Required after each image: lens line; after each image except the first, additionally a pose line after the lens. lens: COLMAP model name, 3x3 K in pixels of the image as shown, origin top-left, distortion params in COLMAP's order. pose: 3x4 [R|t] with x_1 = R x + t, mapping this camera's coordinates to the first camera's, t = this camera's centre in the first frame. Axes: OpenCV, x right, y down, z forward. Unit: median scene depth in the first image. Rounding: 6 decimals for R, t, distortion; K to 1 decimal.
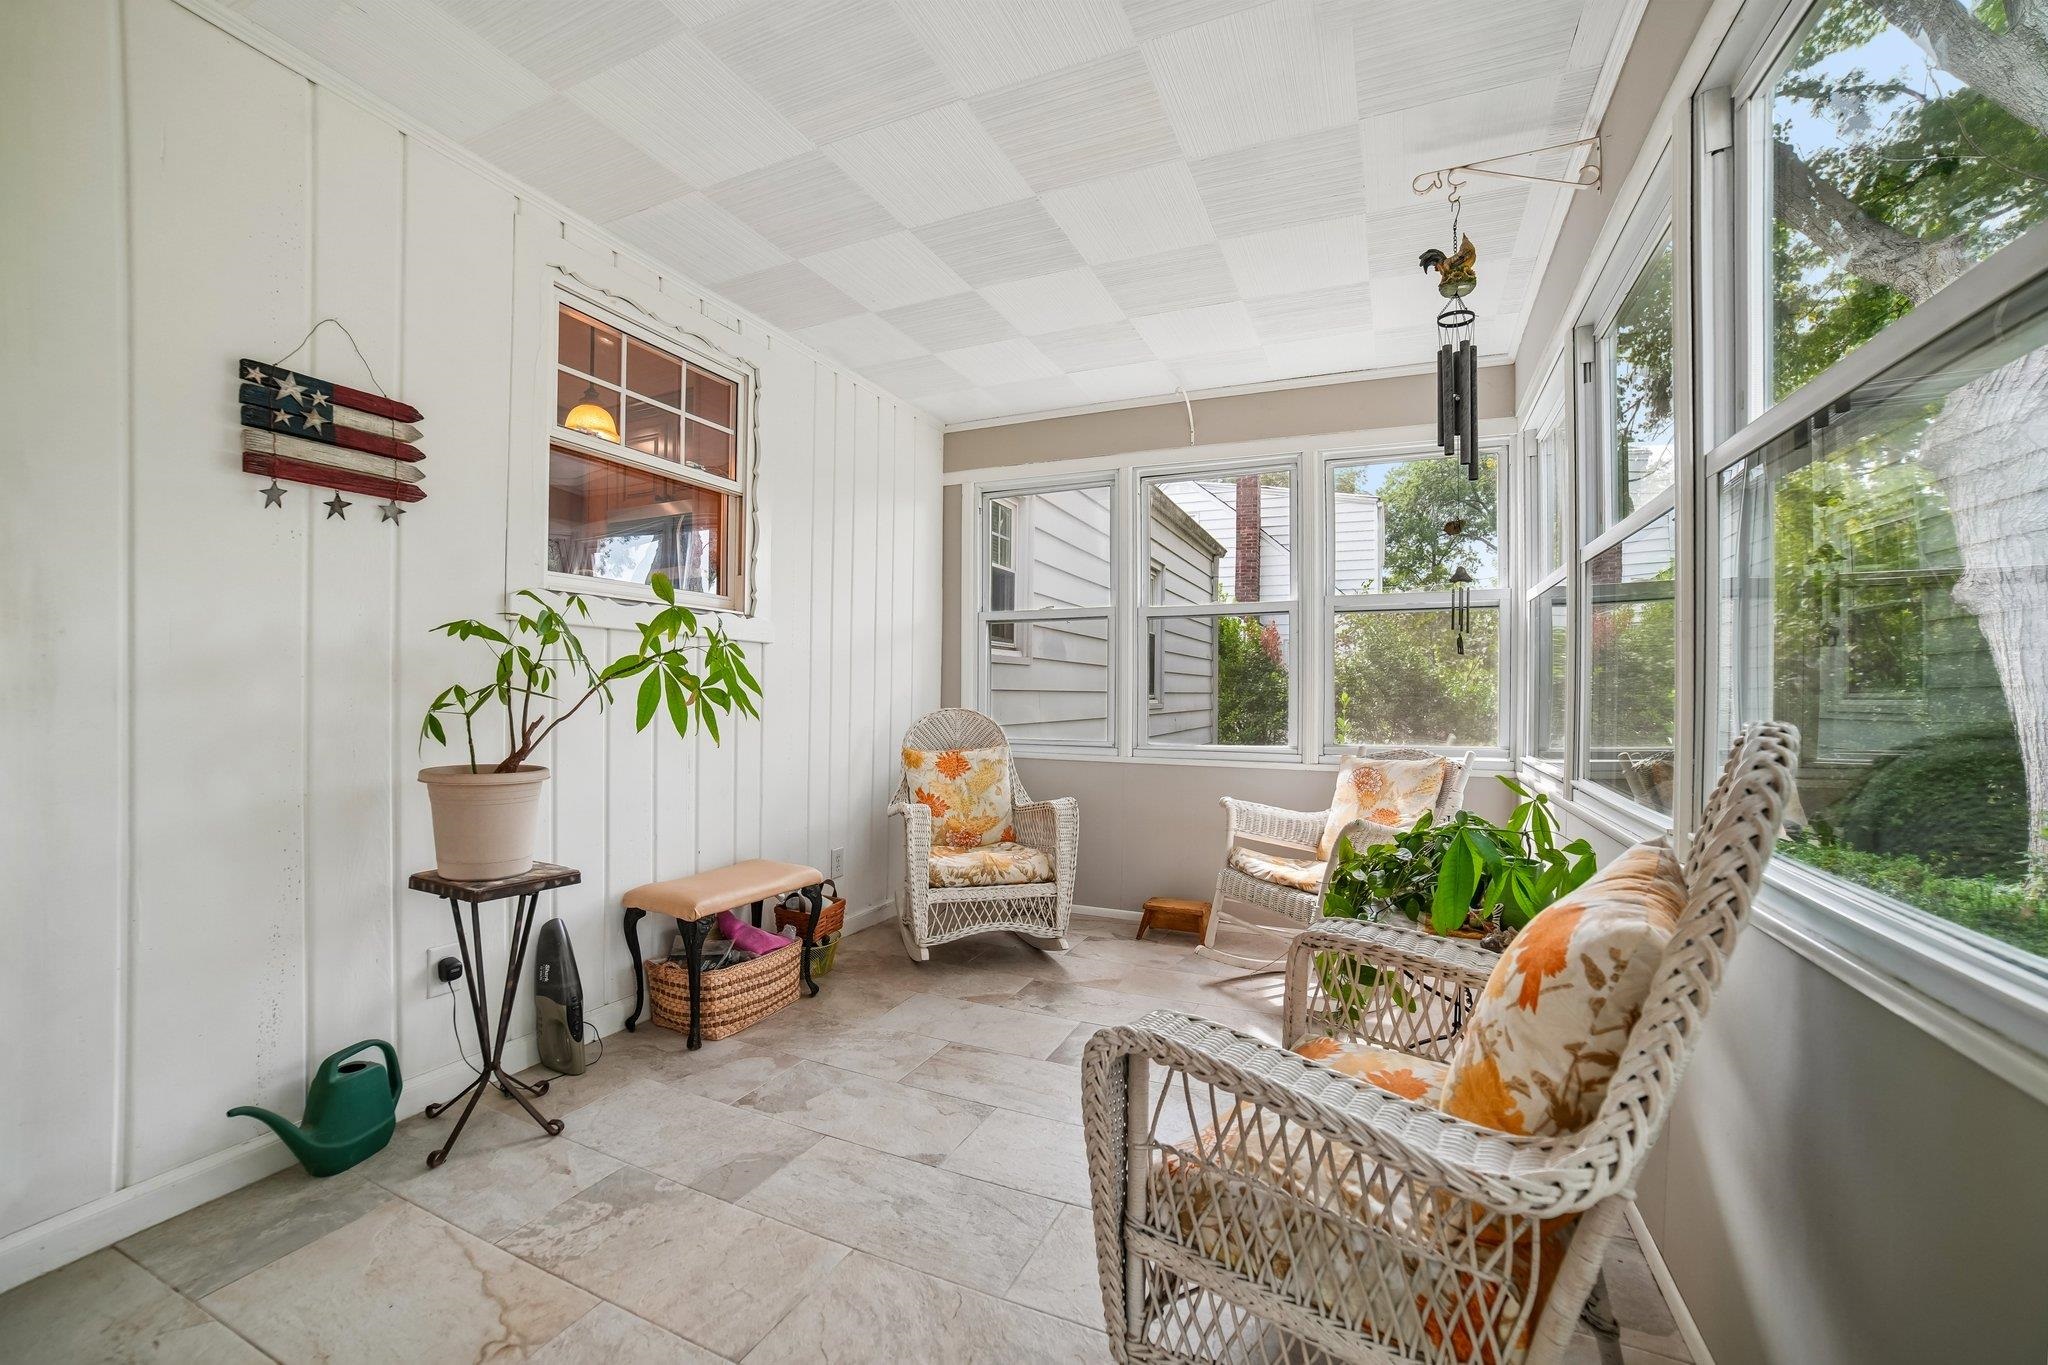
lens RADIAL K [[823.3, 0, 1008.7], [0, 823.3, 695.6], [0, 0, 1]] dist [-0.108547, 0.038341]
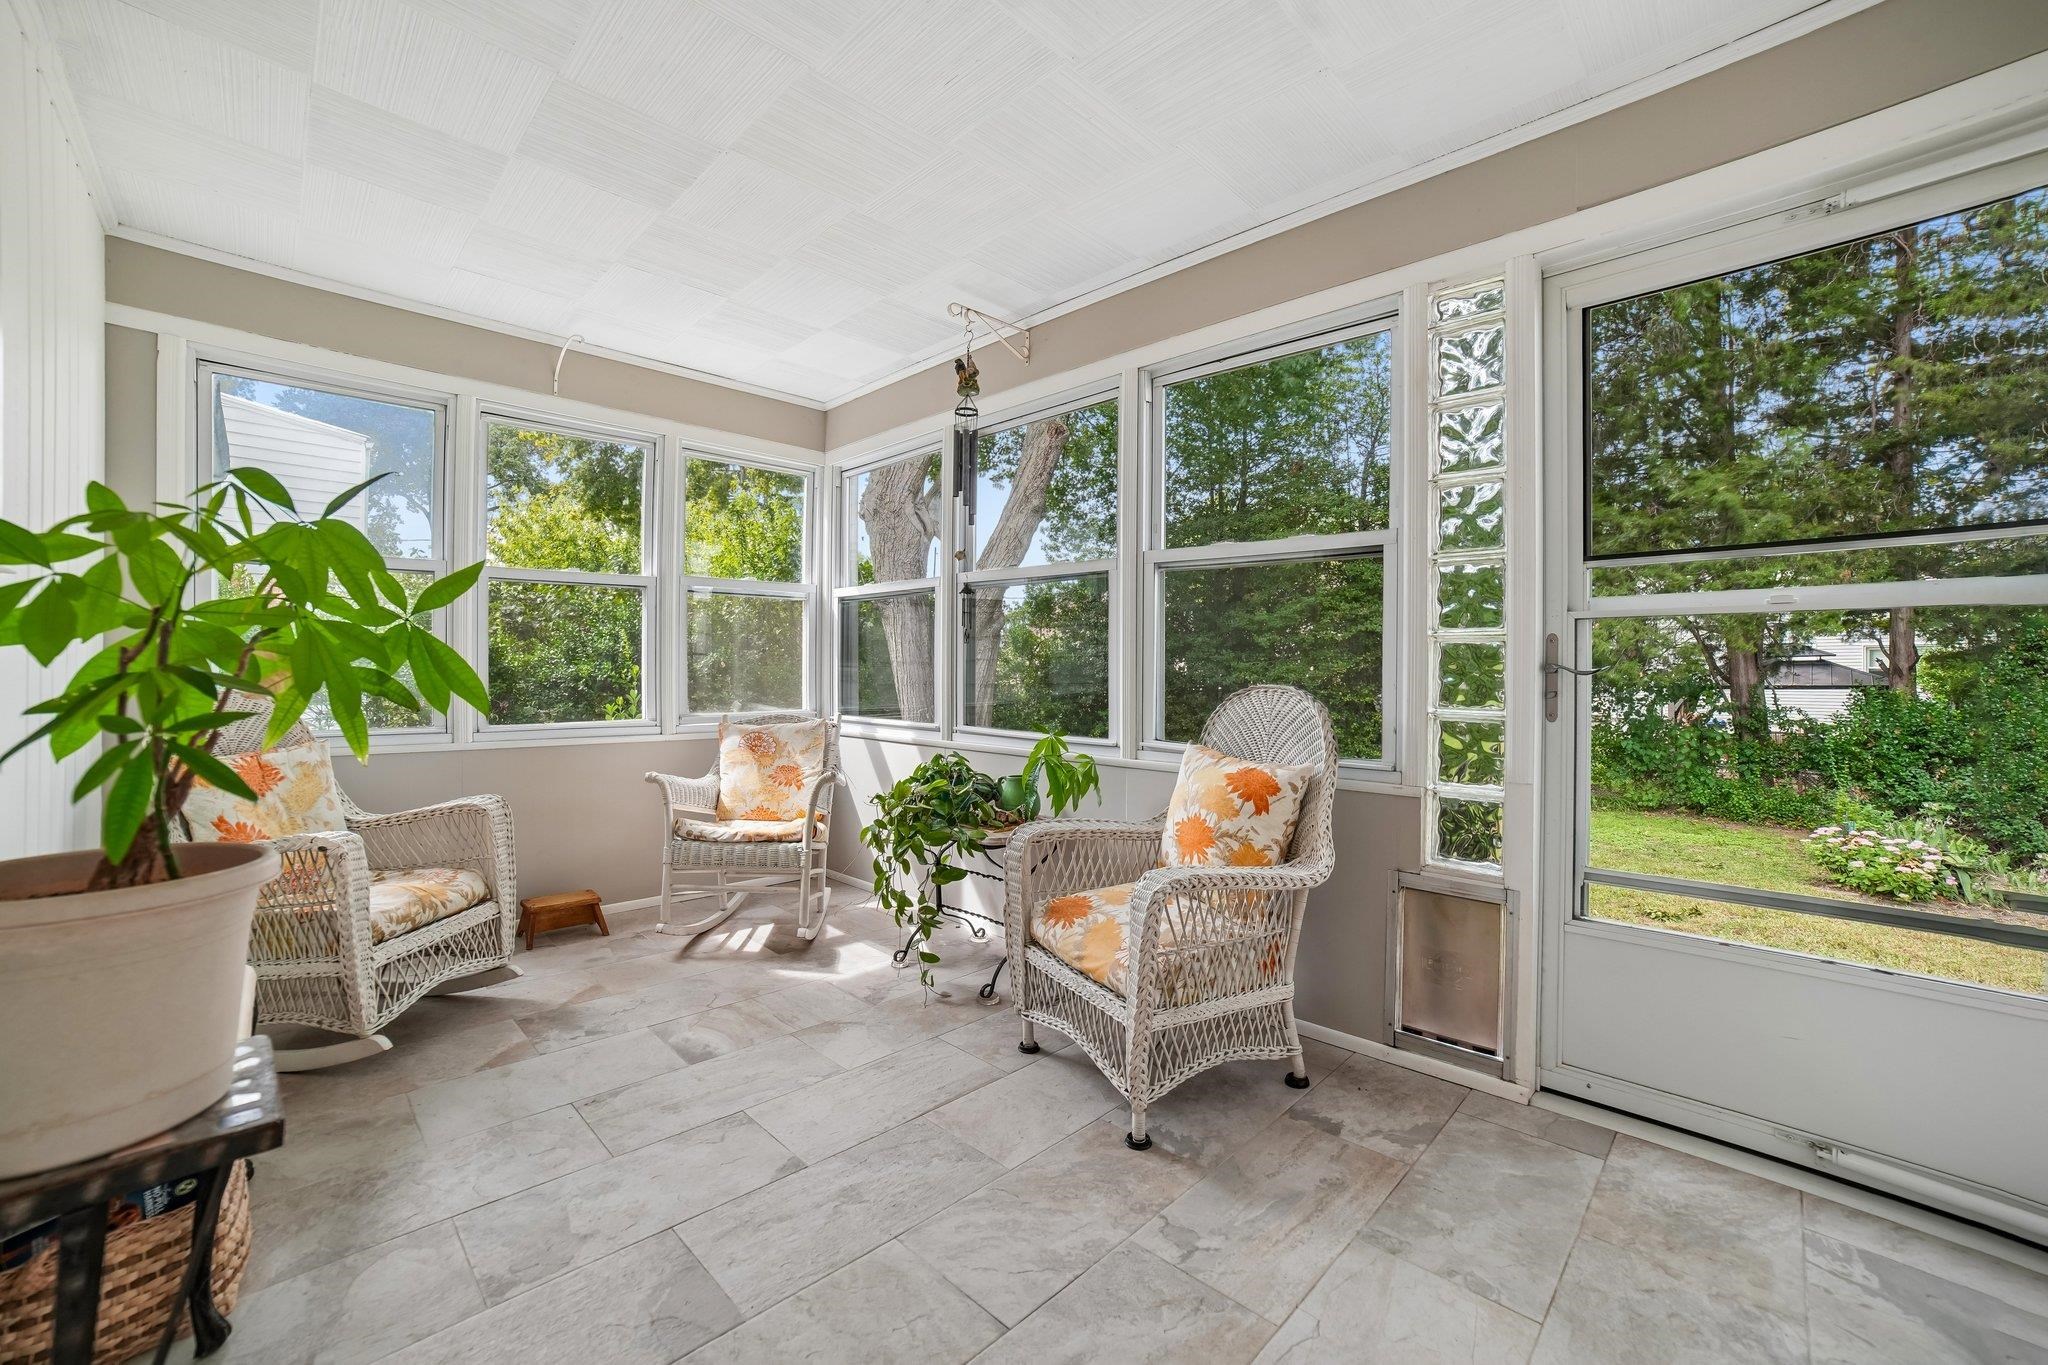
lens RADIAL K [[818.6, 0, 1024.0], [0, 818.6, 657.3], [0, 0, 1]] dist [-0.102354, 0.038640]
pose [[0.349860, 0.009752, 0.936751, -0.523212], [-0.001625, 0.999951, -0.009803, -0.007420], [-0.936801, 0.001908, 0.349859, 0.247221]]
